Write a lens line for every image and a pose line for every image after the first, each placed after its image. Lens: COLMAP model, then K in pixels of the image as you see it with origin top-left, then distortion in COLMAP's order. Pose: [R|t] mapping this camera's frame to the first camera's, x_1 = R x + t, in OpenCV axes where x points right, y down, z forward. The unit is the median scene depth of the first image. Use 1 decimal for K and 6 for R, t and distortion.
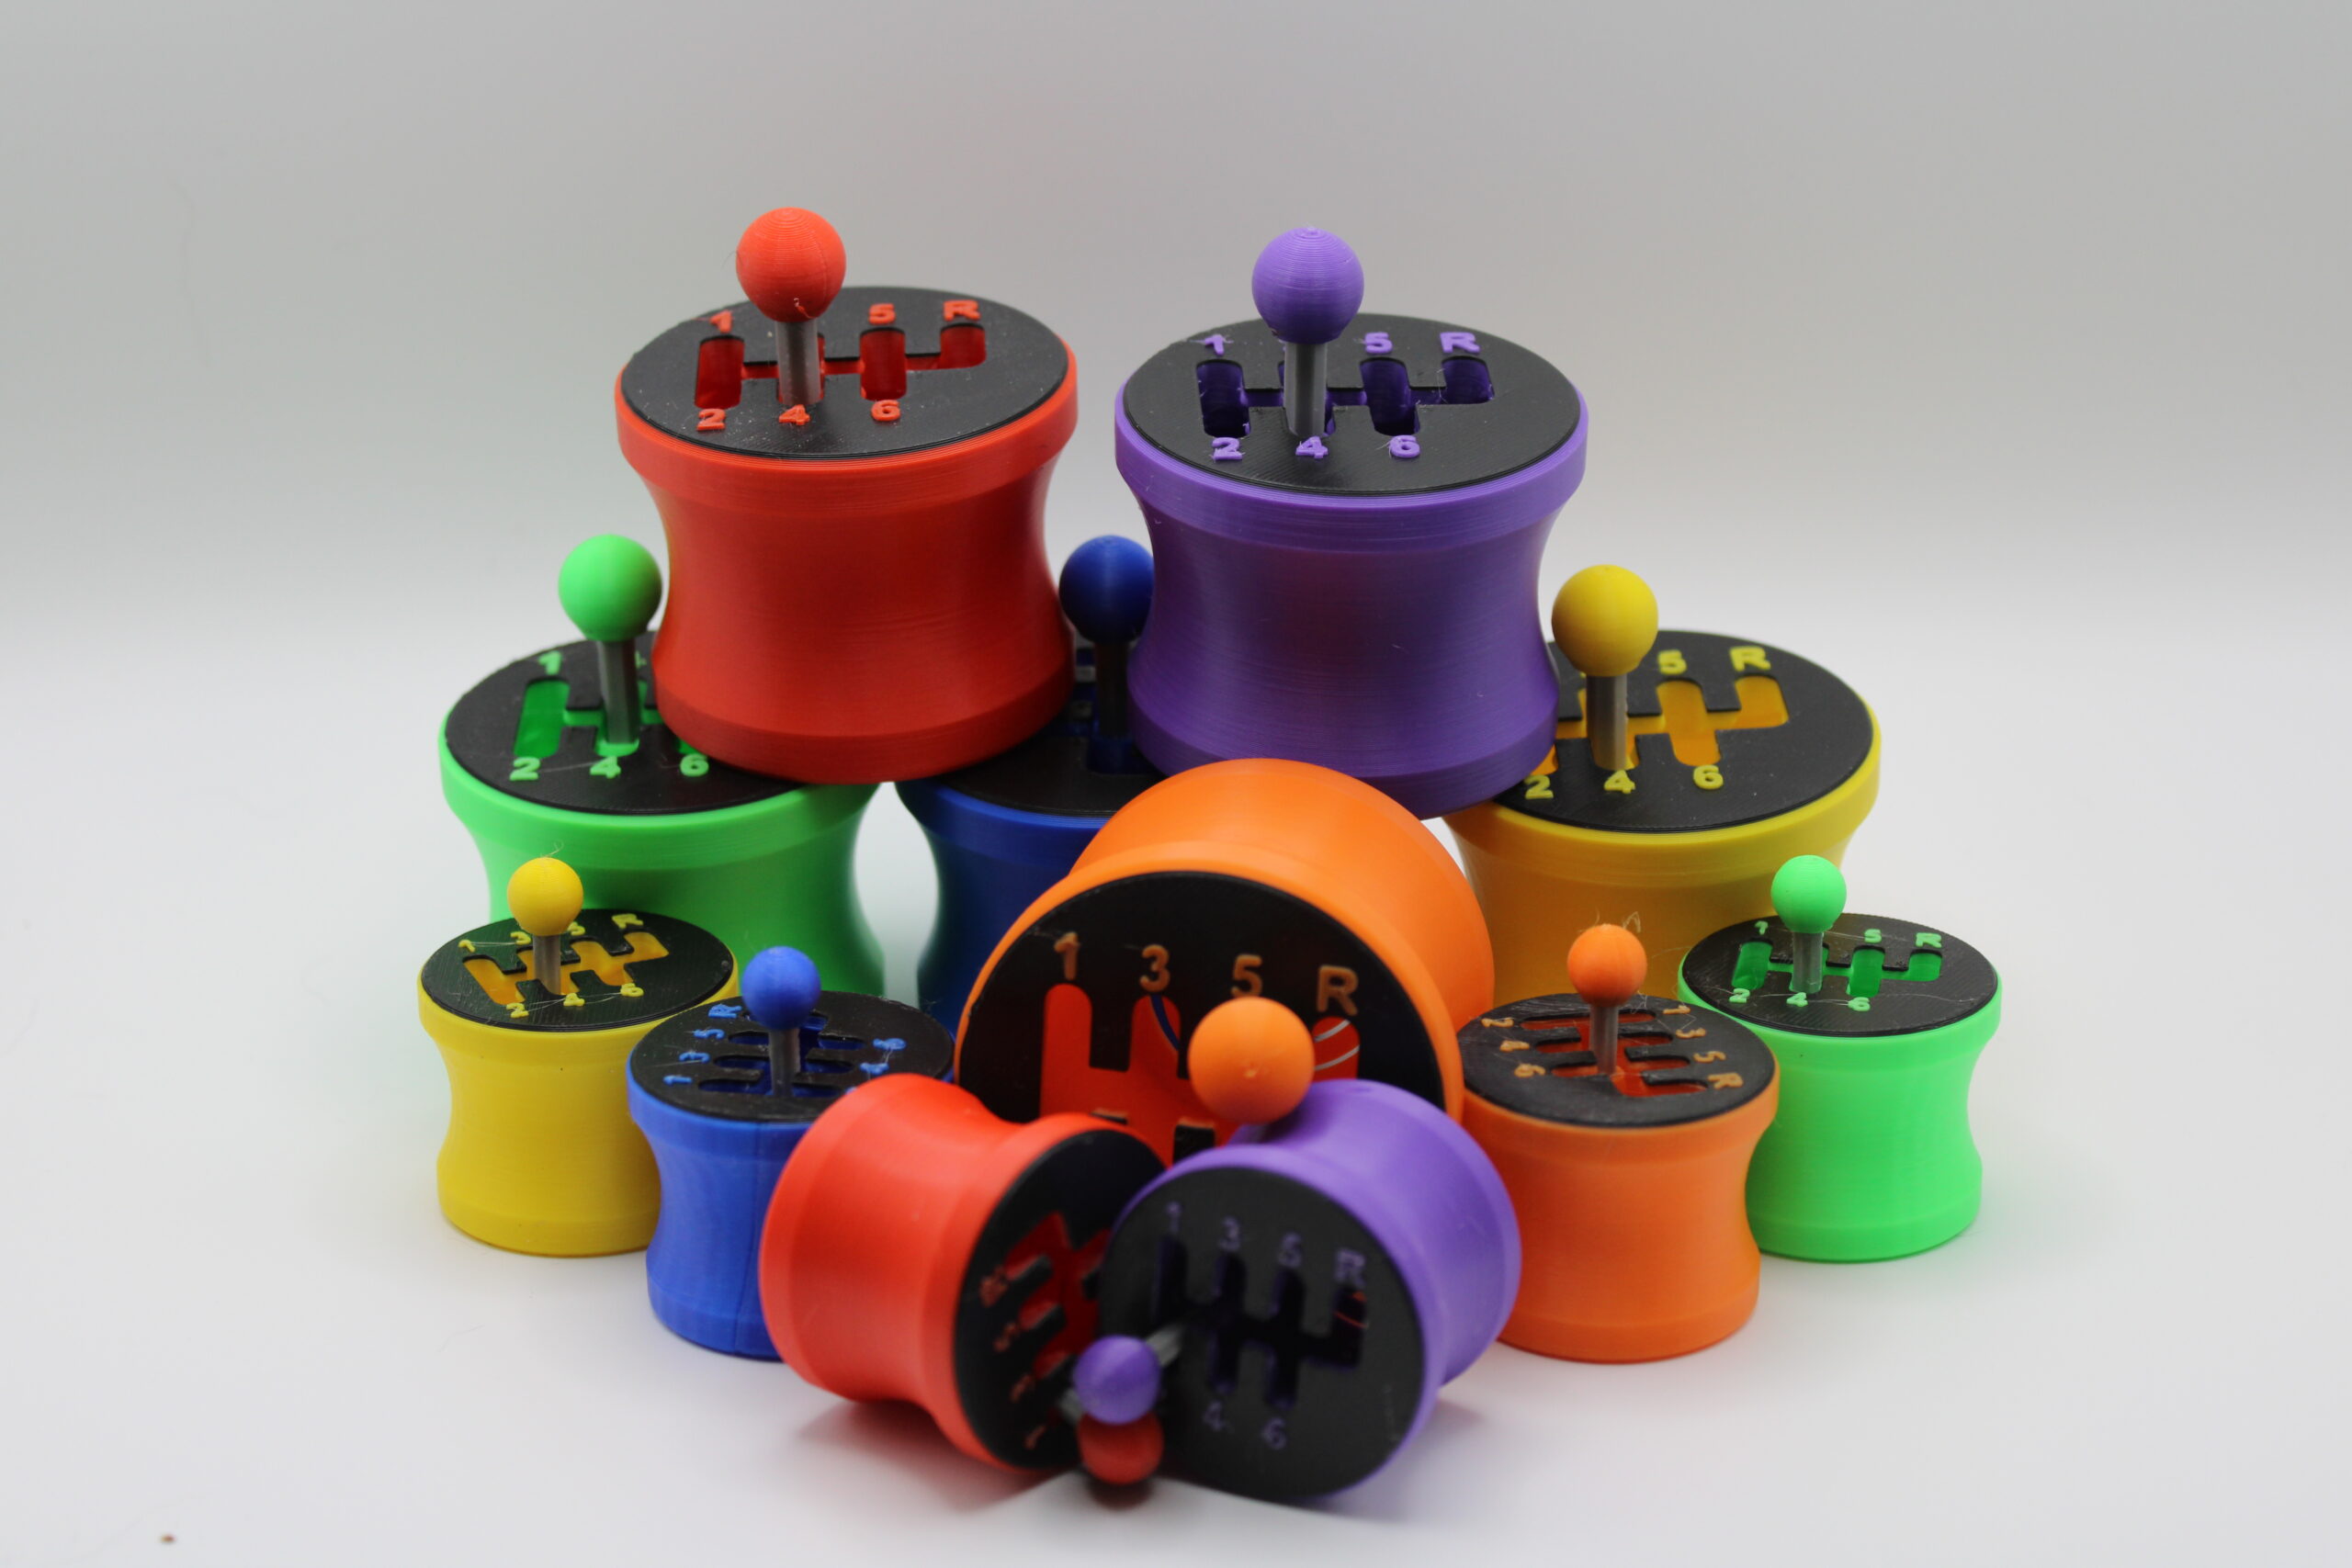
lens RADIAL K [[3940.0, 0, 1176.0], [0, 3940.0, 784.0], [0, 0, 1]] dist [-0.009660, 0.008947]
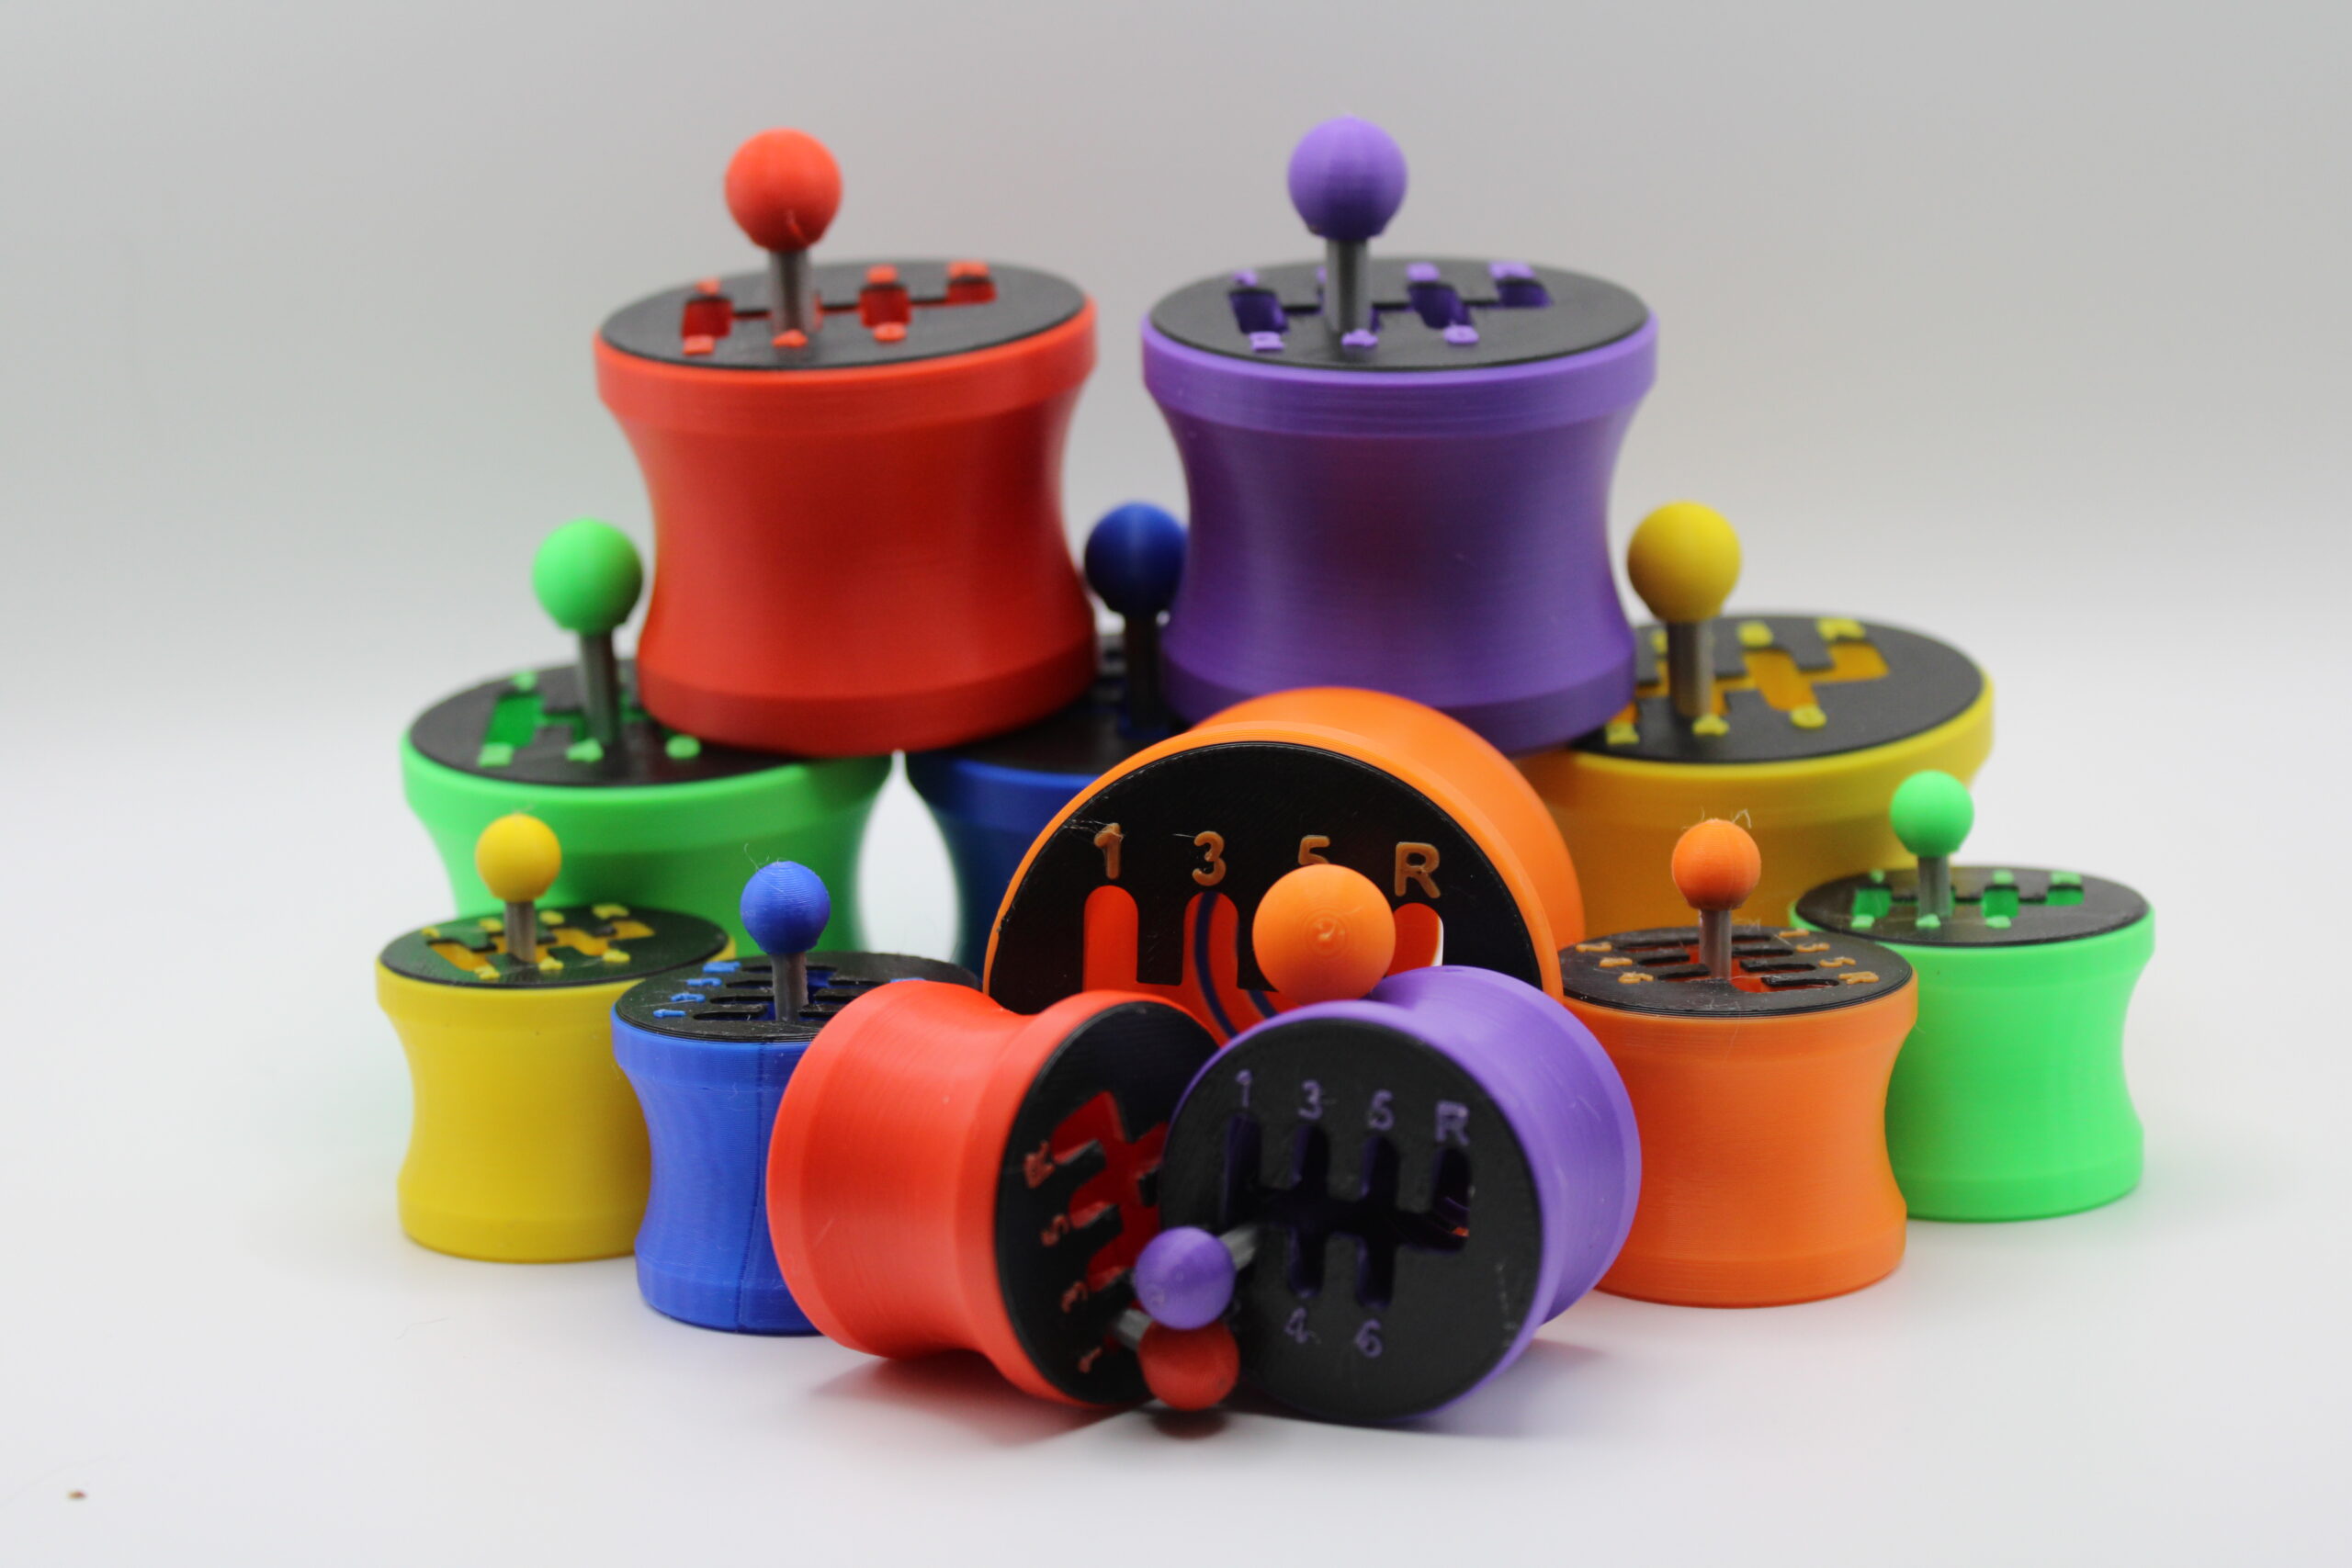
lens RADIAL K [[3940.0, 0, 1176.0], [0, 3940.0, 784.0], [0, 0, 1]] dist [-0.009660, 0.008947]
pose [[0.999570, -0.028452, 0.007157, -0.018027], [0.029197, 0.988597, -0.147727, 0.155787], [-0.002872, 0.147872, 0.989002, 0.120600]]
